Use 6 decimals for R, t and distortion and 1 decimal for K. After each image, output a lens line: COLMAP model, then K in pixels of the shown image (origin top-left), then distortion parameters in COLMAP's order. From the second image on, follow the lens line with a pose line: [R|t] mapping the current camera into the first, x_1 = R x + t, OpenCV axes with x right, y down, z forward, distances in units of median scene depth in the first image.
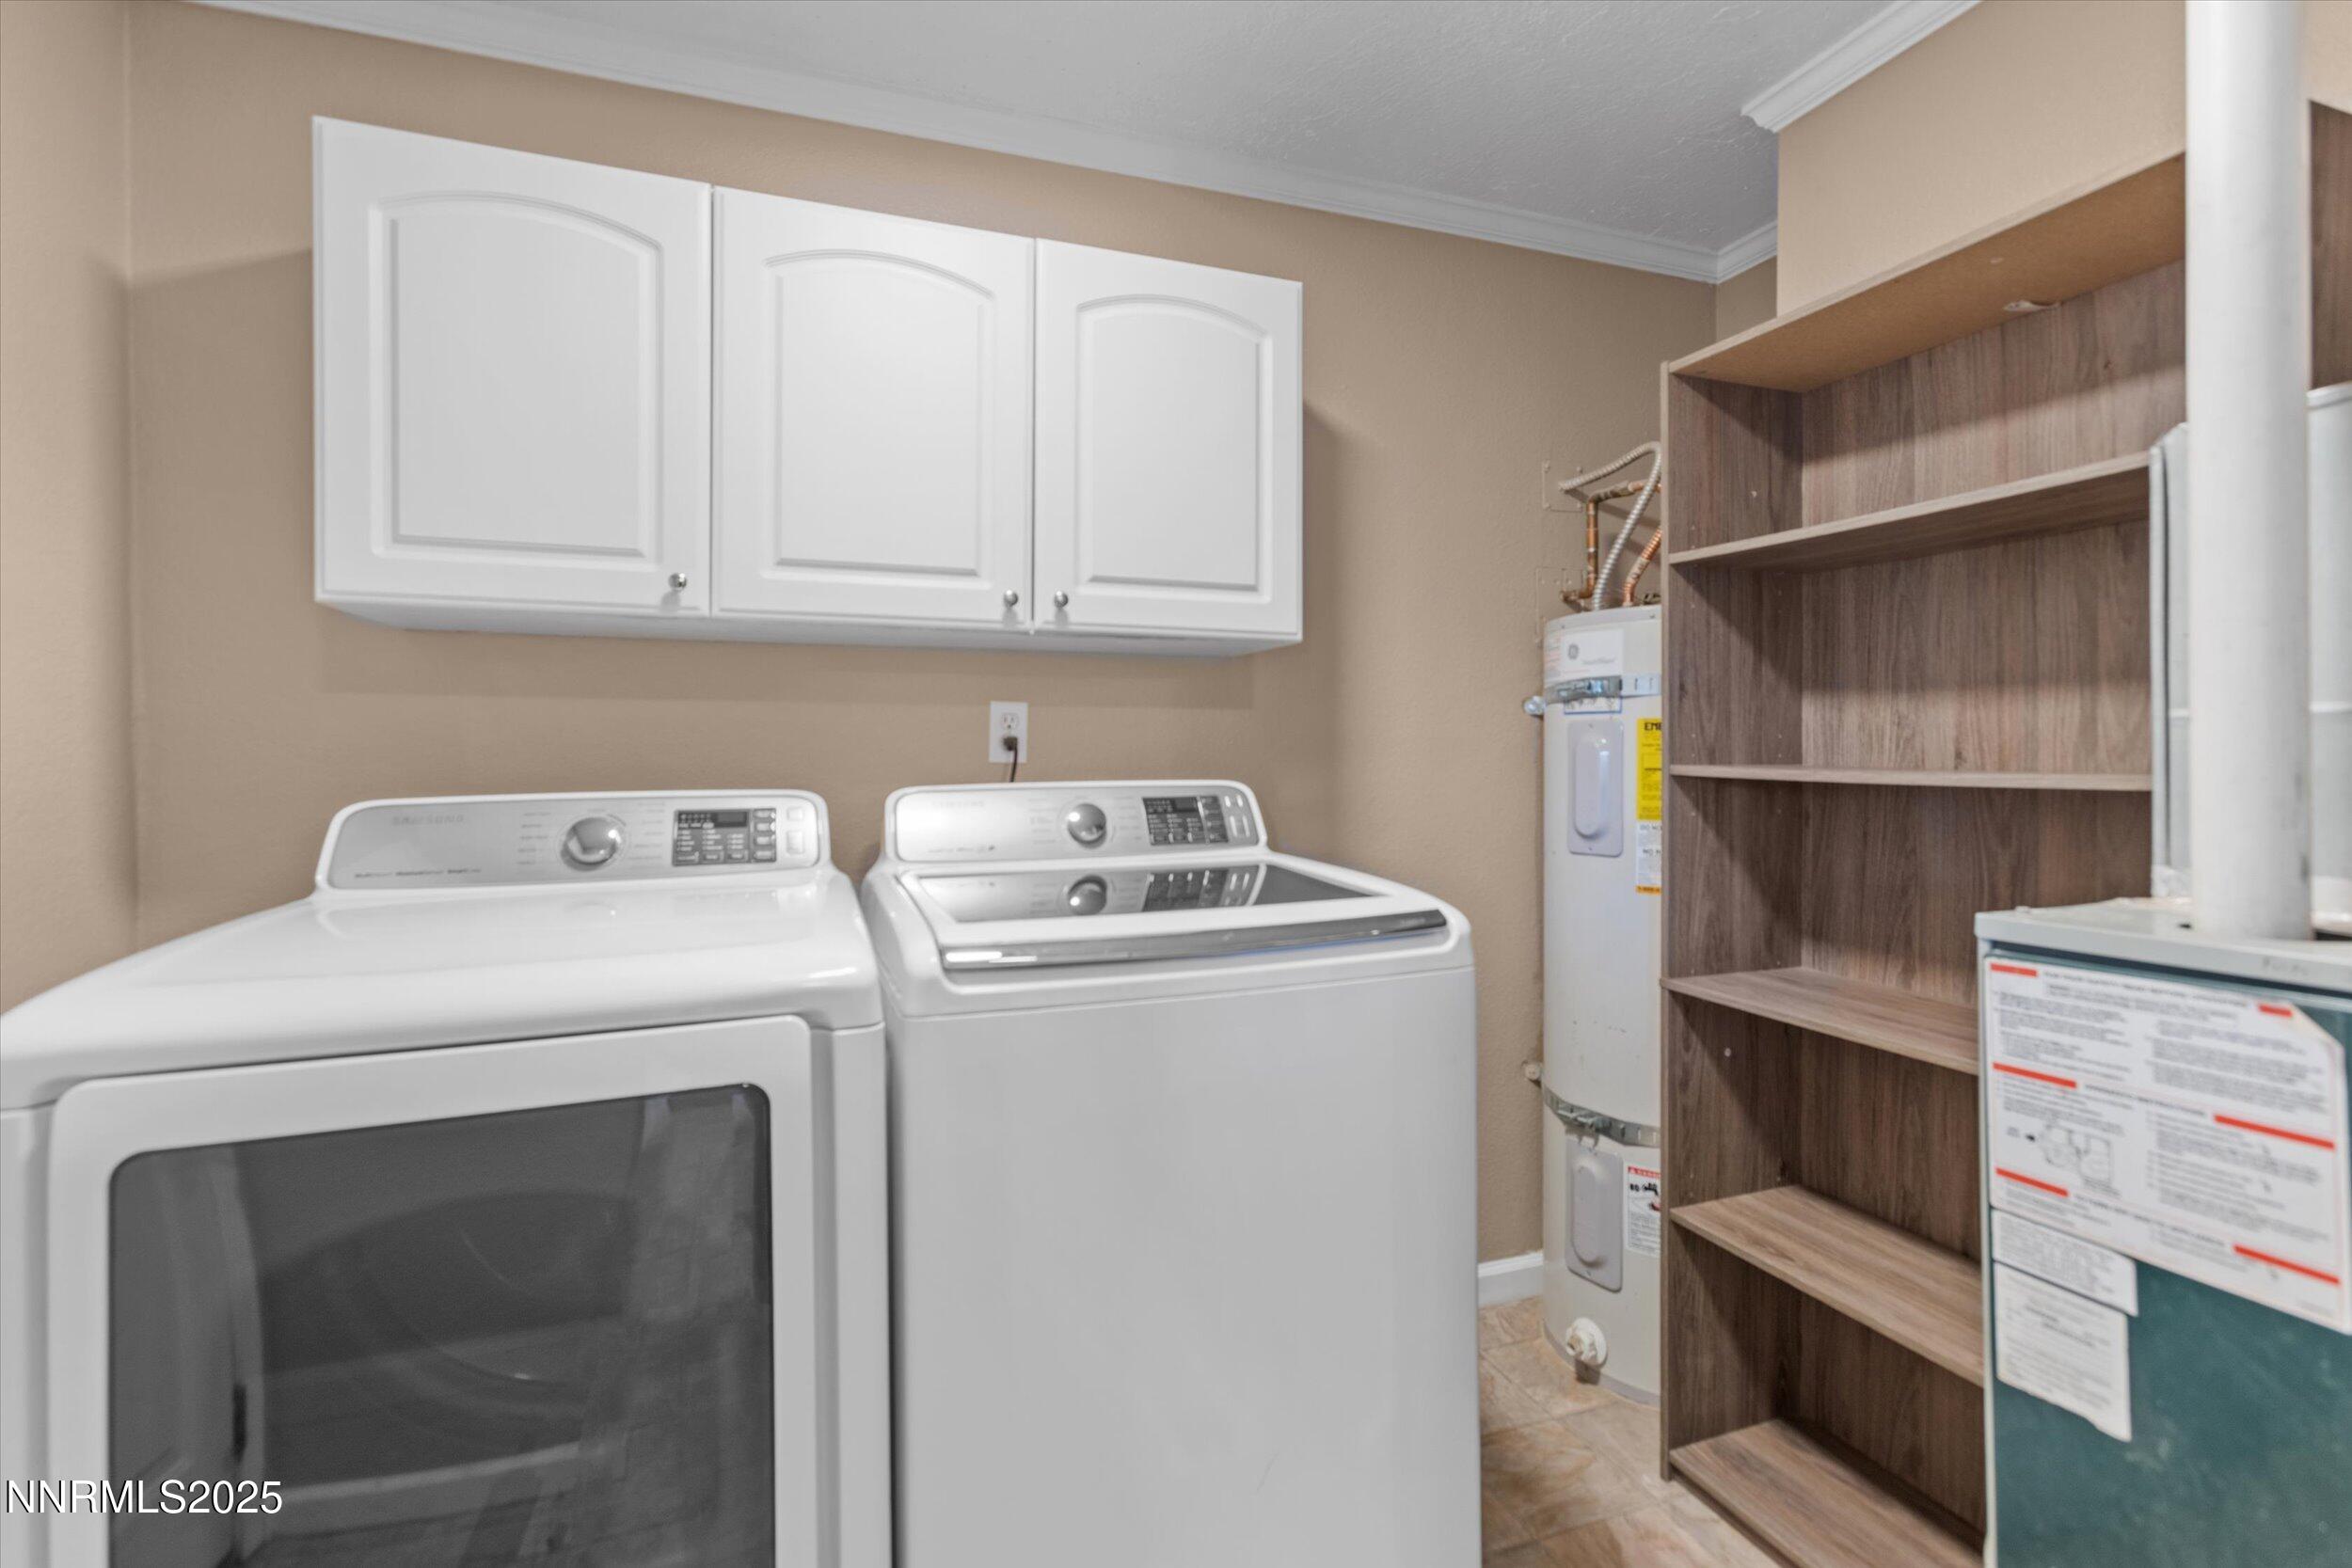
lens RADIAL K [[1068.7, 0, 1165.6], [0, 1068.7, 763.5], [0, 0, 1]] dist [-0.001070, 0.000134]
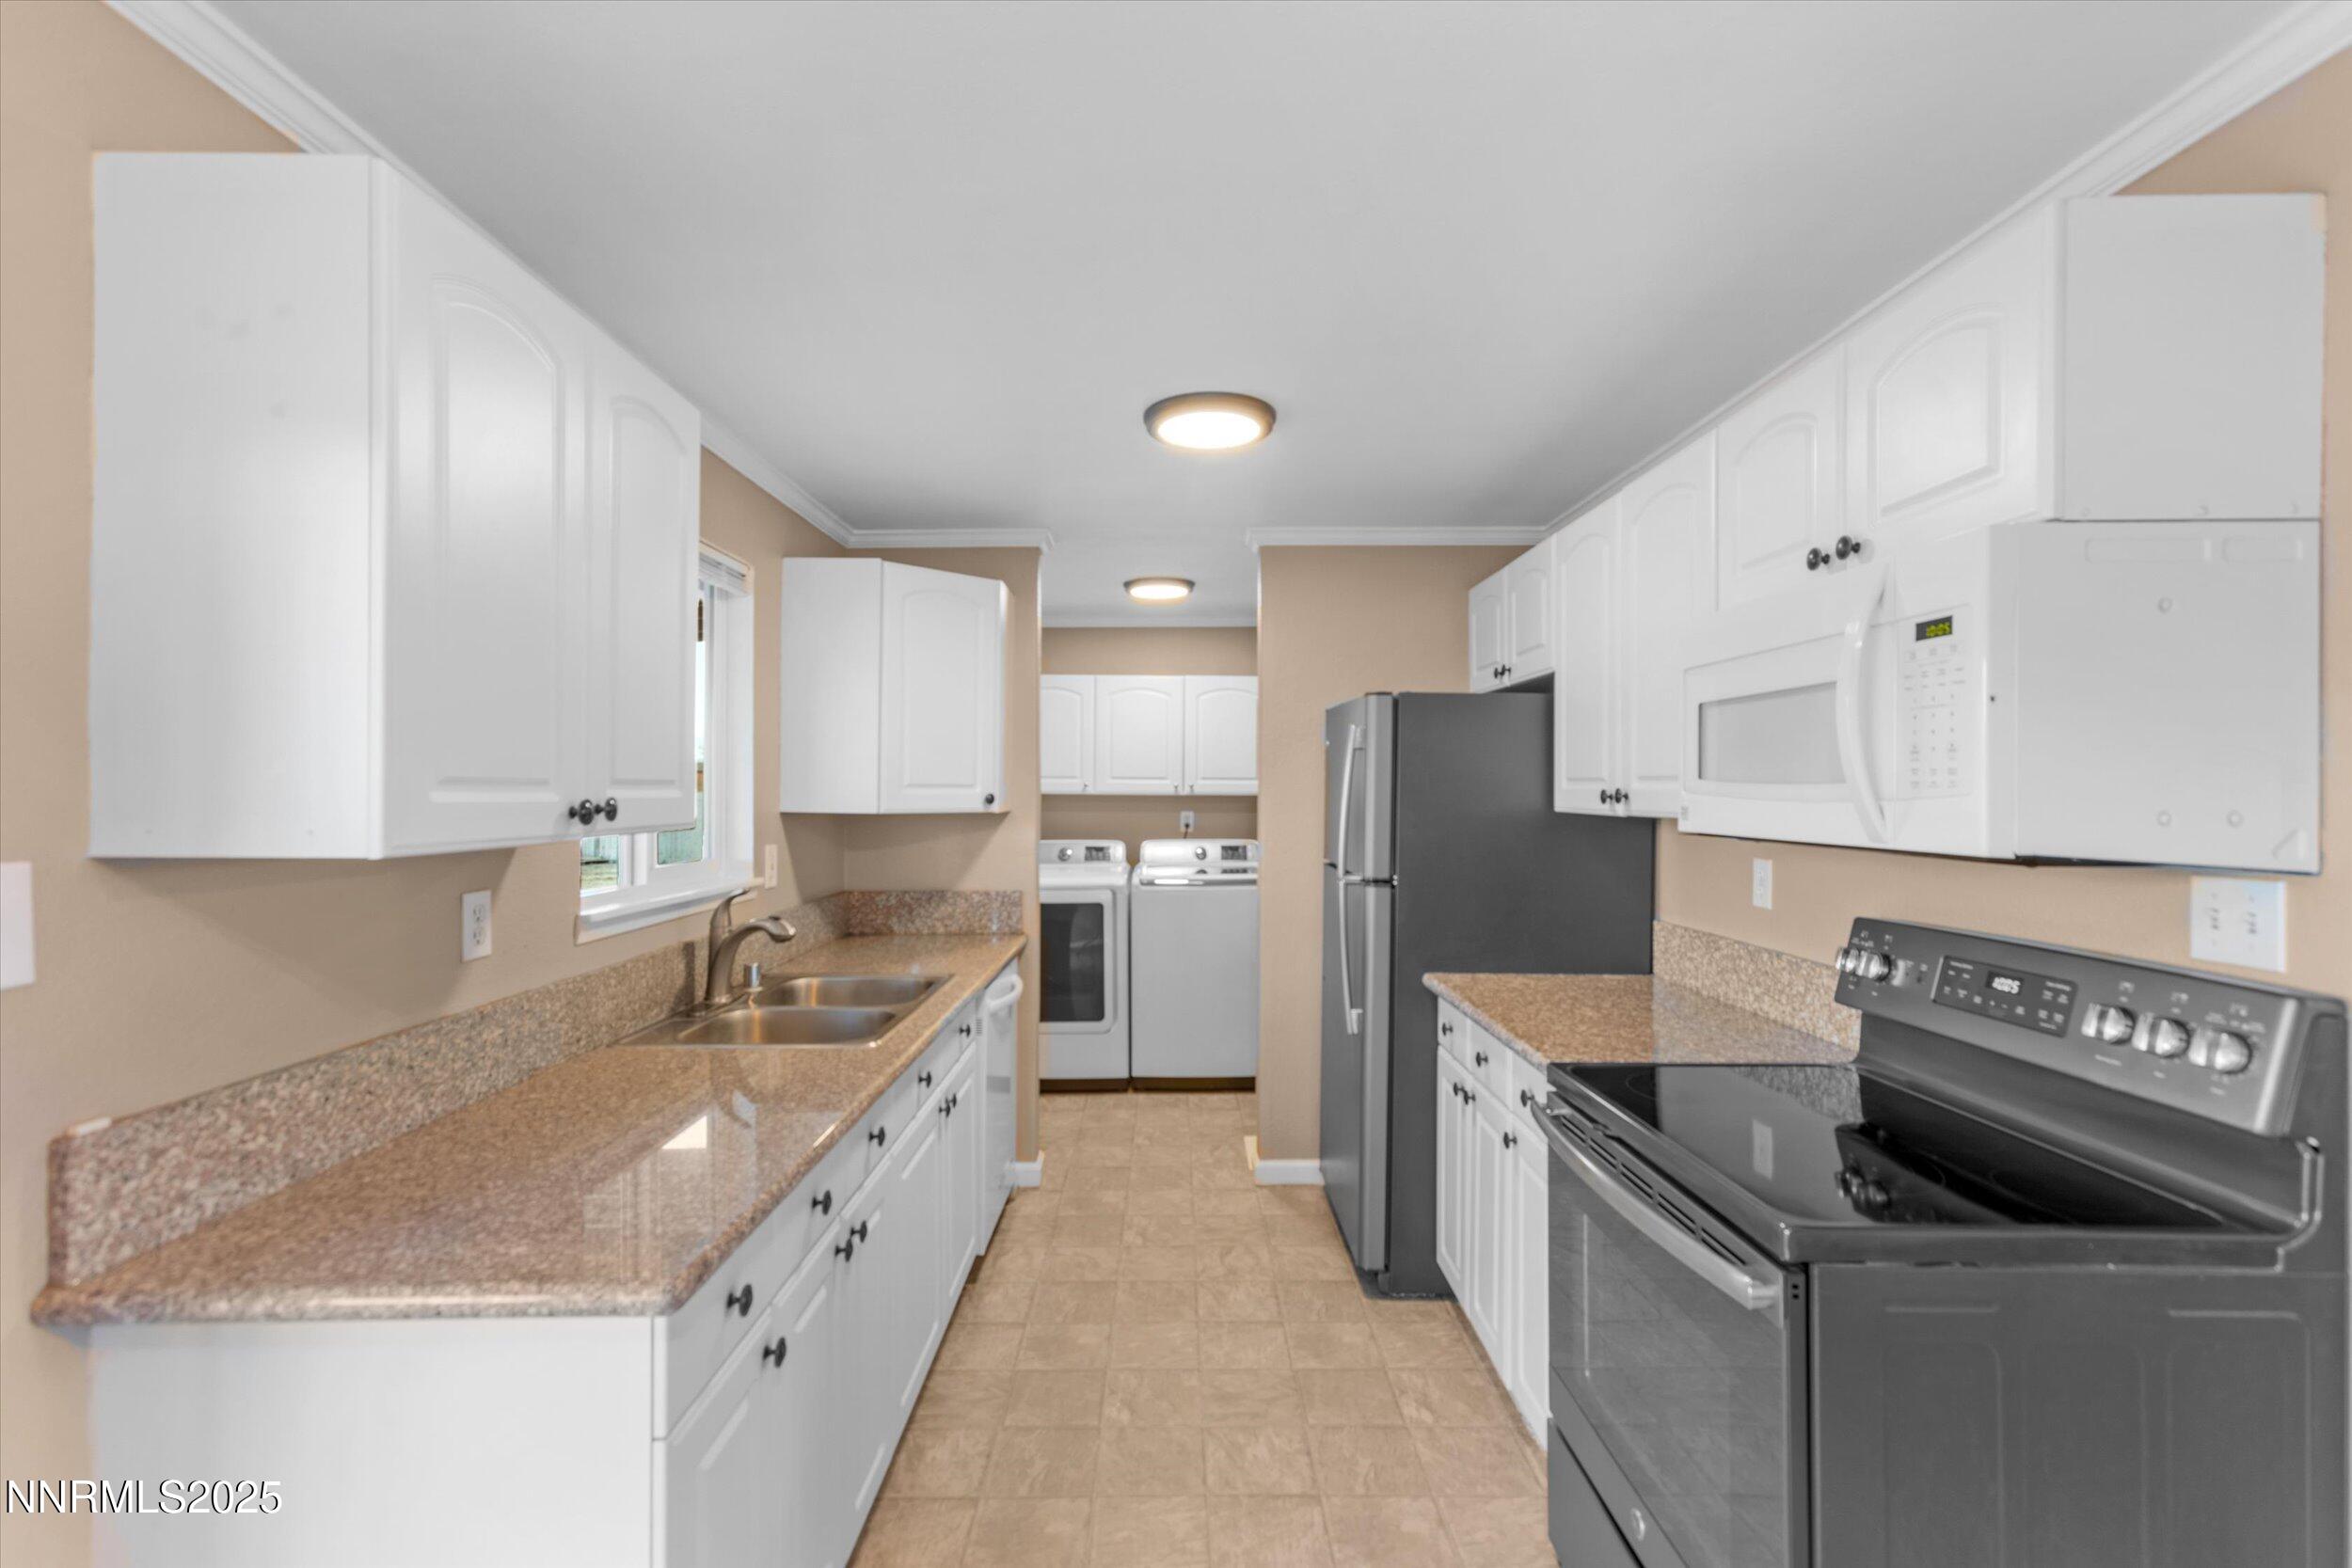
lens RADIAL K [[1043.5, 0, 1166.4], [0, 1043.5, 789.0], [0, 0, 1]] dist [-0.001100, 0.007342]
pose [[0.940392, 0.005000, -0.340055, 0.972202], [-0.012383, 0.999732, -0.019544, -0.080106], [0.339866, 0.022590, 0.940202, -2.169841]]
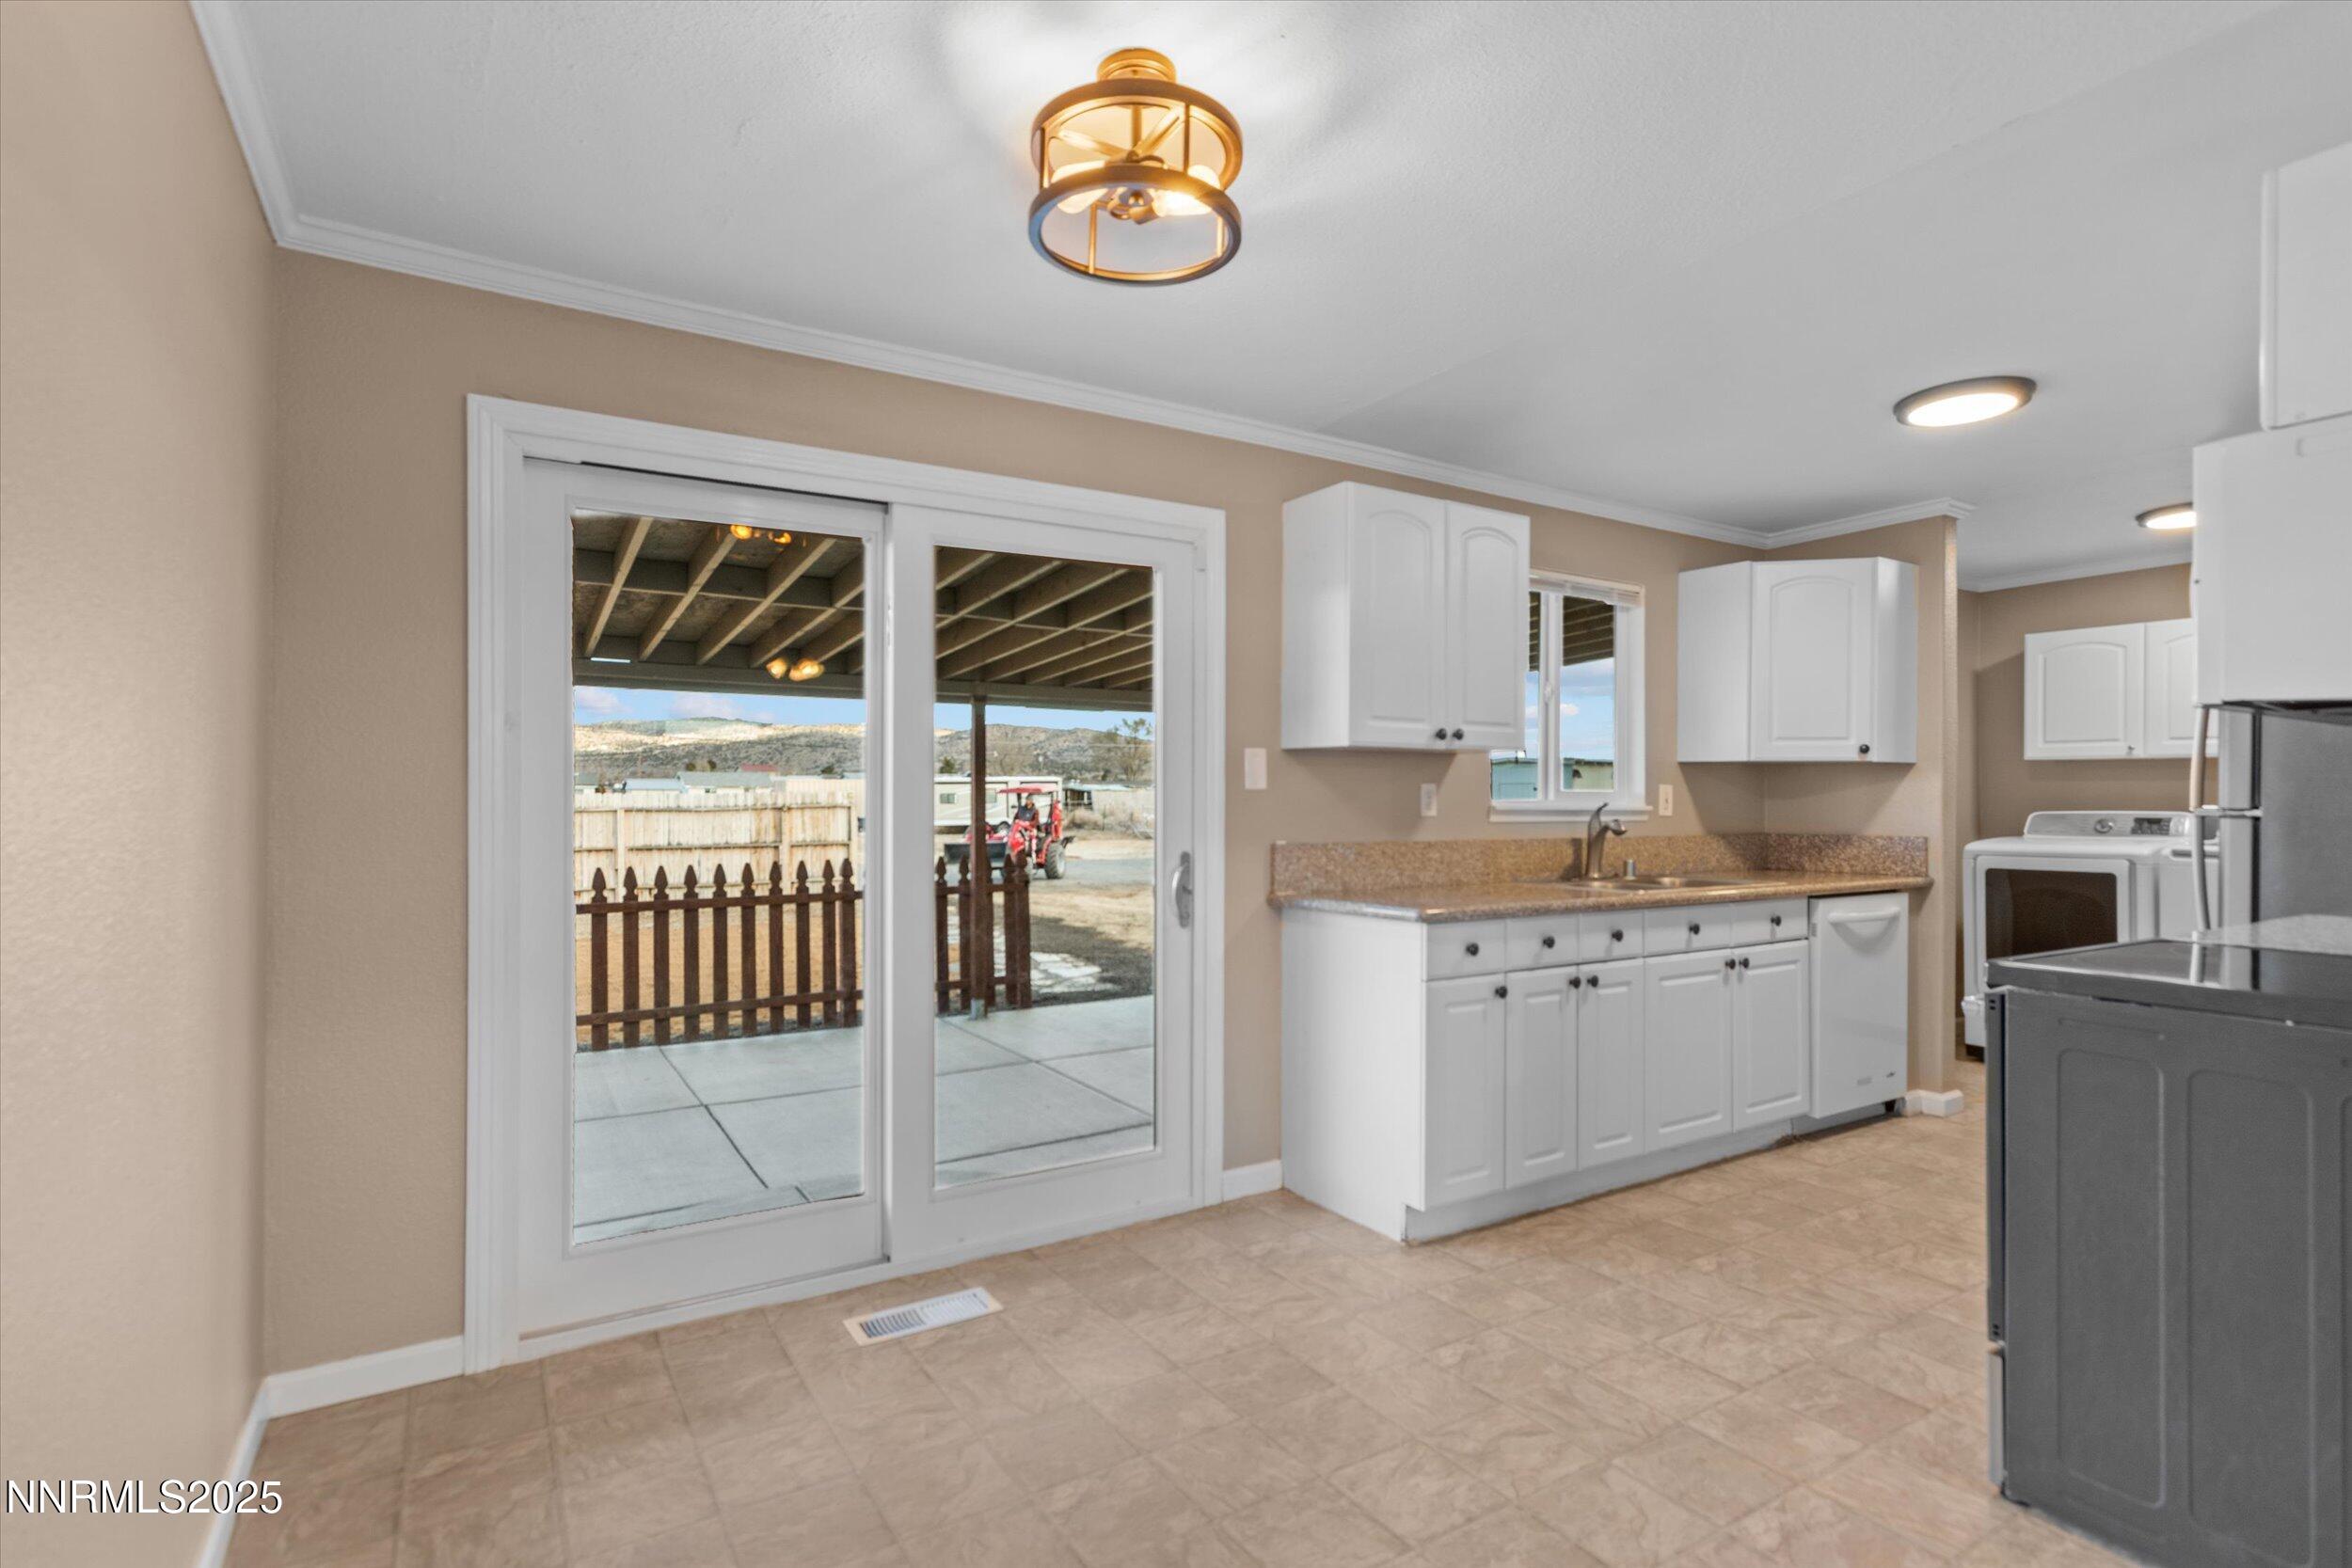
lens RADIAL K [[1127.4, 0, 1172.9], [0, 1127.4, 775.2], [0, 0, 1]] dist [-0.001166, 0.000170]
pose [[0.201586, -0.021525, -0.979234, 2.178235], [-0.025502, 0.999304, -0.027216, 0.080506], [0.979139, 0.030459, 0.200897, -2.397605]]
